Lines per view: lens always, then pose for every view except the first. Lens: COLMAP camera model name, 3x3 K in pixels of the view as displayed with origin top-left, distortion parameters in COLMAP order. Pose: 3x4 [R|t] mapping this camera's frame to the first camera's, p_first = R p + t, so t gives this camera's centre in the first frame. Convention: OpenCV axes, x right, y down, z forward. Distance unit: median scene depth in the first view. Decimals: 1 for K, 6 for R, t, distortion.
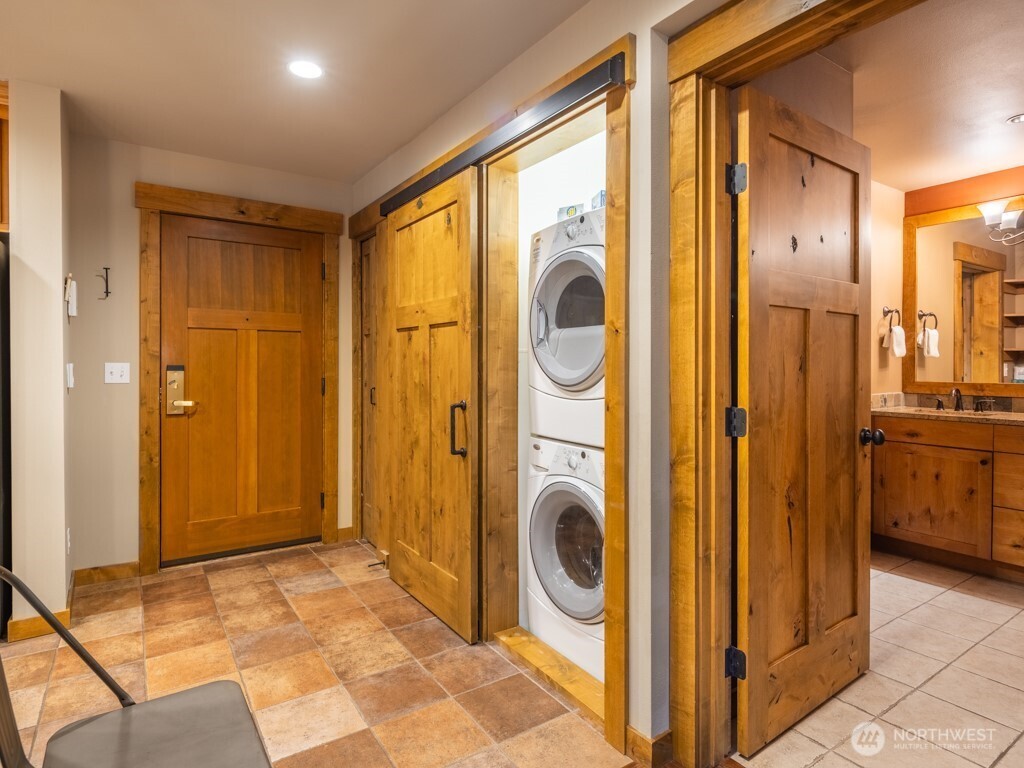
lens RADIAL K [[575.2, 0, 530.2], [0, 575.2, 370.1], [0, 0, 1]] dist [0.007518, -0.000903]
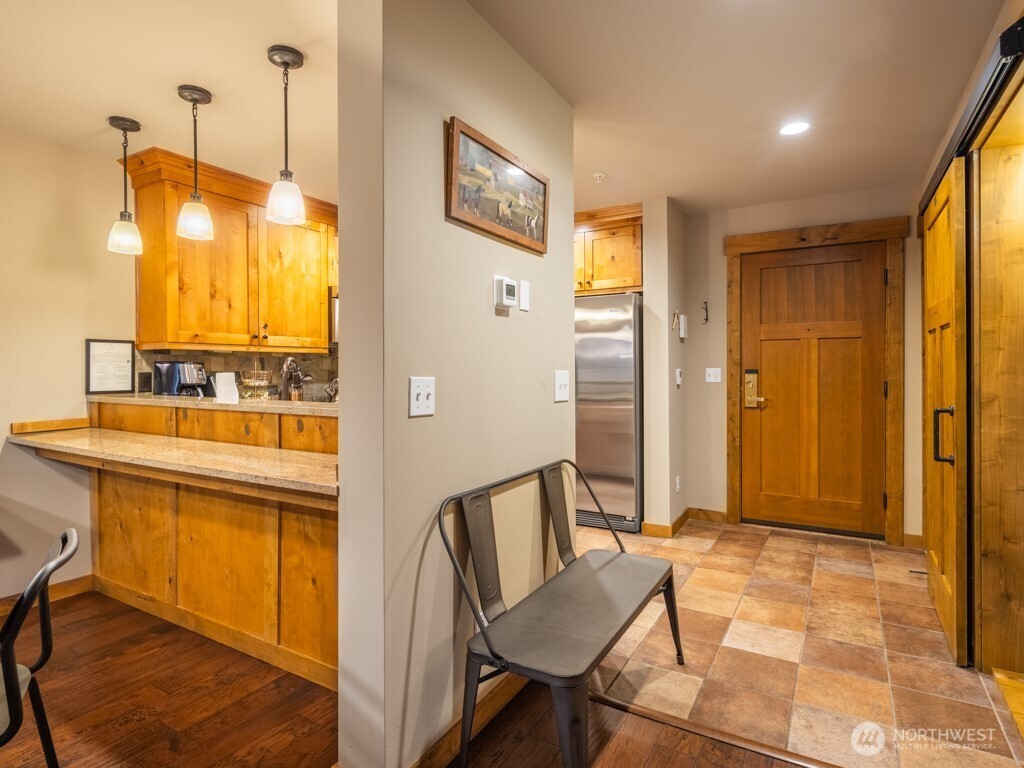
lens RADIAL K [[575.2, 0, 497.9], [0, 575.2, 366.4], [0, 0, 1]] dist [0.007518, -0.000903]
pose [[0.410395, -0.009595, -0.911857, 0.439714], [-0.000885, 0.999940, -0.010920, -0.001261], [0.911907, 0.005288, 0.410362, -0.072703]]
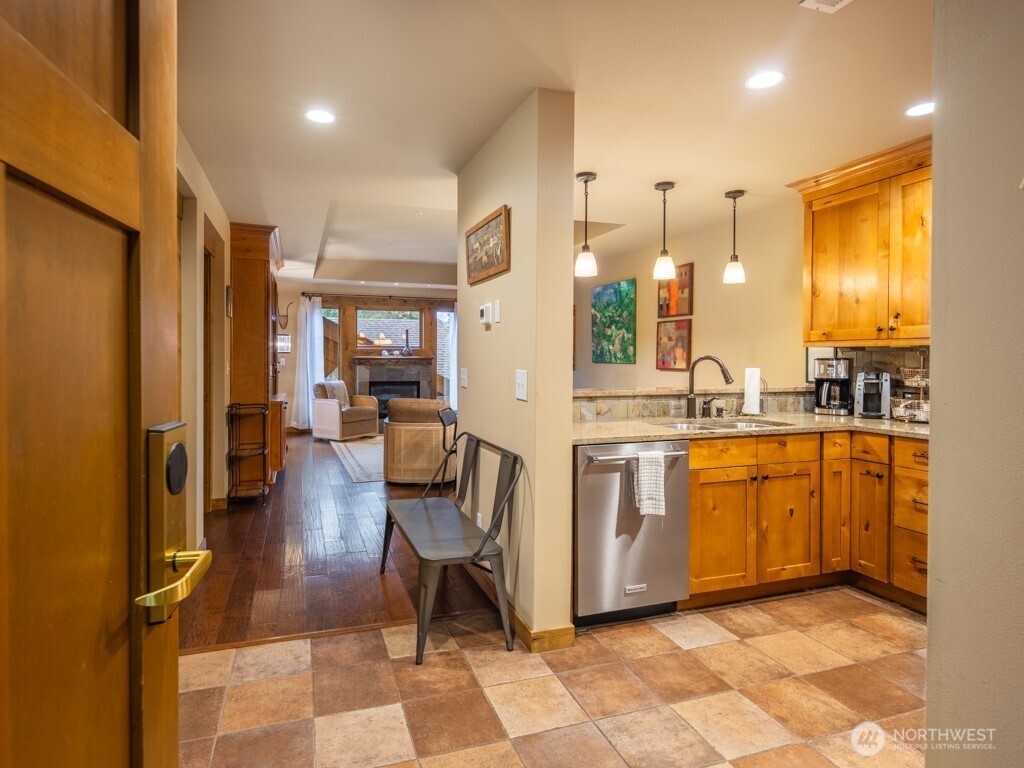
lens RADIAL K [[575.2, 0, 509.0], [0, 575.2, 360.3], [0, 0, 1]] dist [0.007518, -0.000903]
pose [[-0.966943, -0.007445, 0.254885, -0.661212], [-0.004461, 0.999915, 0.012286, -0.034339], [-0.254954, 0.010743, -0.966893, 1.432560]]
